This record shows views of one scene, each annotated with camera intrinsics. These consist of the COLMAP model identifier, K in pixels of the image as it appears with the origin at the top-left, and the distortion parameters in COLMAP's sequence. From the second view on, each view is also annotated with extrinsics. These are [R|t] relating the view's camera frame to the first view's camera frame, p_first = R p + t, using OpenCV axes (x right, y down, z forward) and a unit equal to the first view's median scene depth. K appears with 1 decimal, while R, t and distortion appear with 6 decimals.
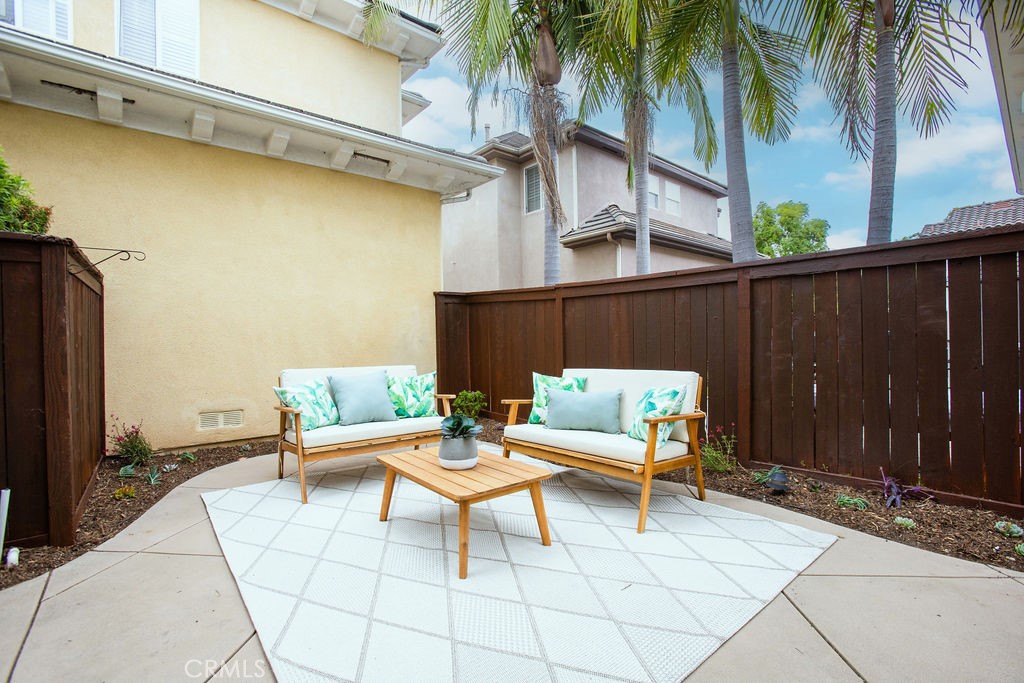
lens RADIAL K [[474.7, 0, 513.1], [0, 474.7, 336.5], [0, 0, 1]] dist [-0.013988, -0.000088]
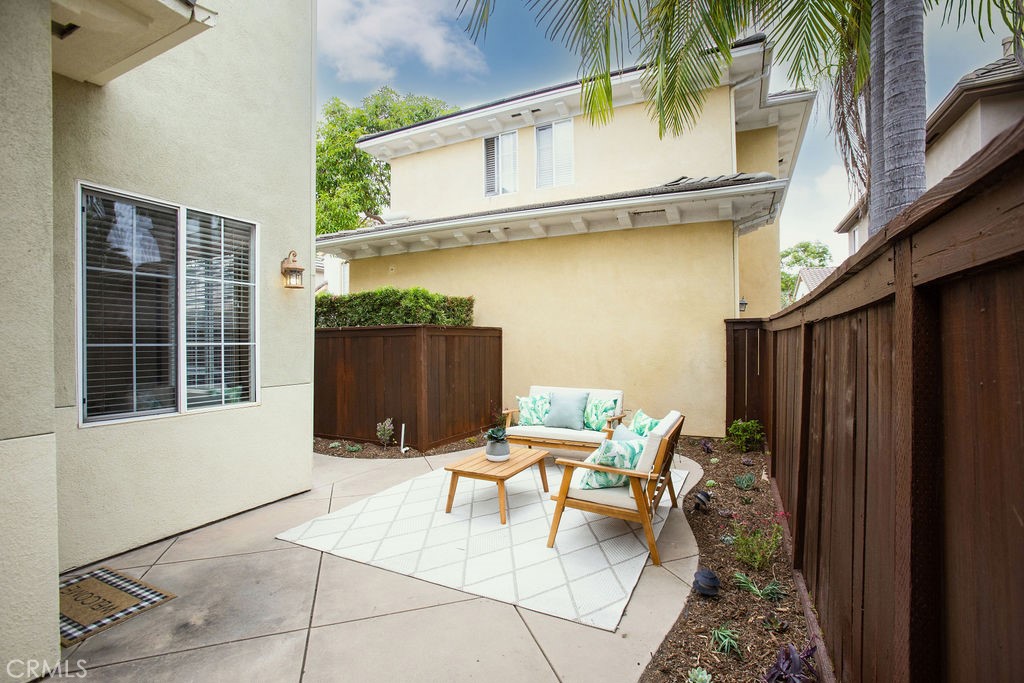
lens RADIAL K [[474.7, 0, 507.3], [0, 474.7, 341.5], [0, 0, 1]] dist [-0.013988, -0.000088]
pose [[0.414067, 0.016355, -0.910099, 0.857692], [-0.000404, 0.999842, 0.017784, -0.096918], [0.910246, -0.006996, 0.414008, 0.238913]]
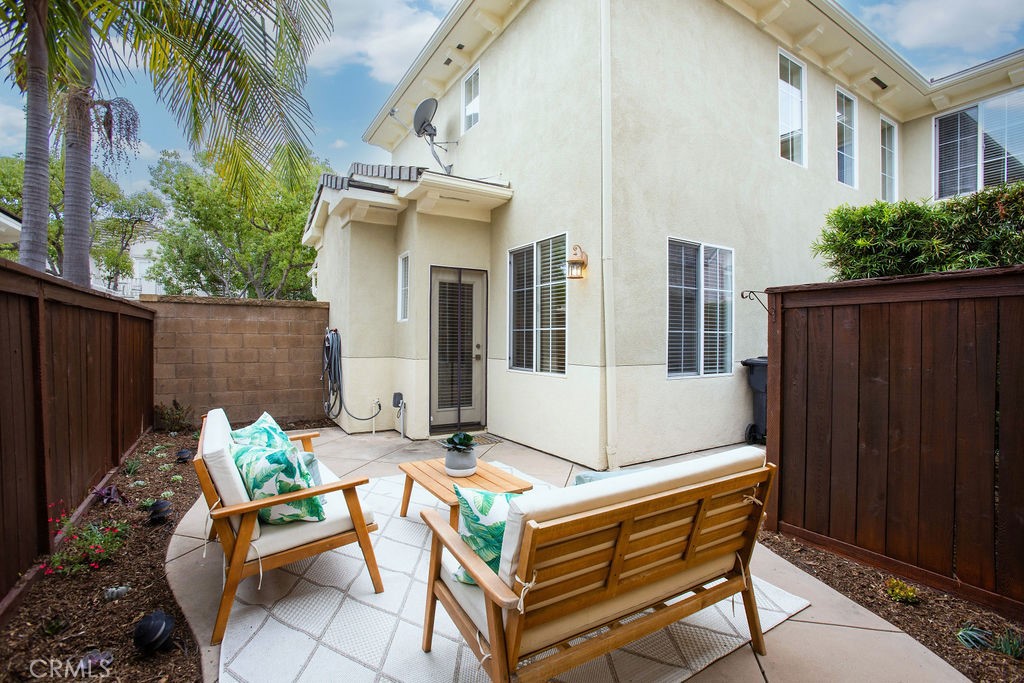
lens RADIAL K [[474.7, 0, 505.9], [0, 474.7, 342.5], [0, 0, 1]] dist [-0.013988, -0.000088]
pose [[-0.989650, -0.000125, 0.143500, -0.263566], [0.001671, 0.999922, 0.012395, -0.056270], [-0.143490, 0.012507, -0.989573, 1.407183]]
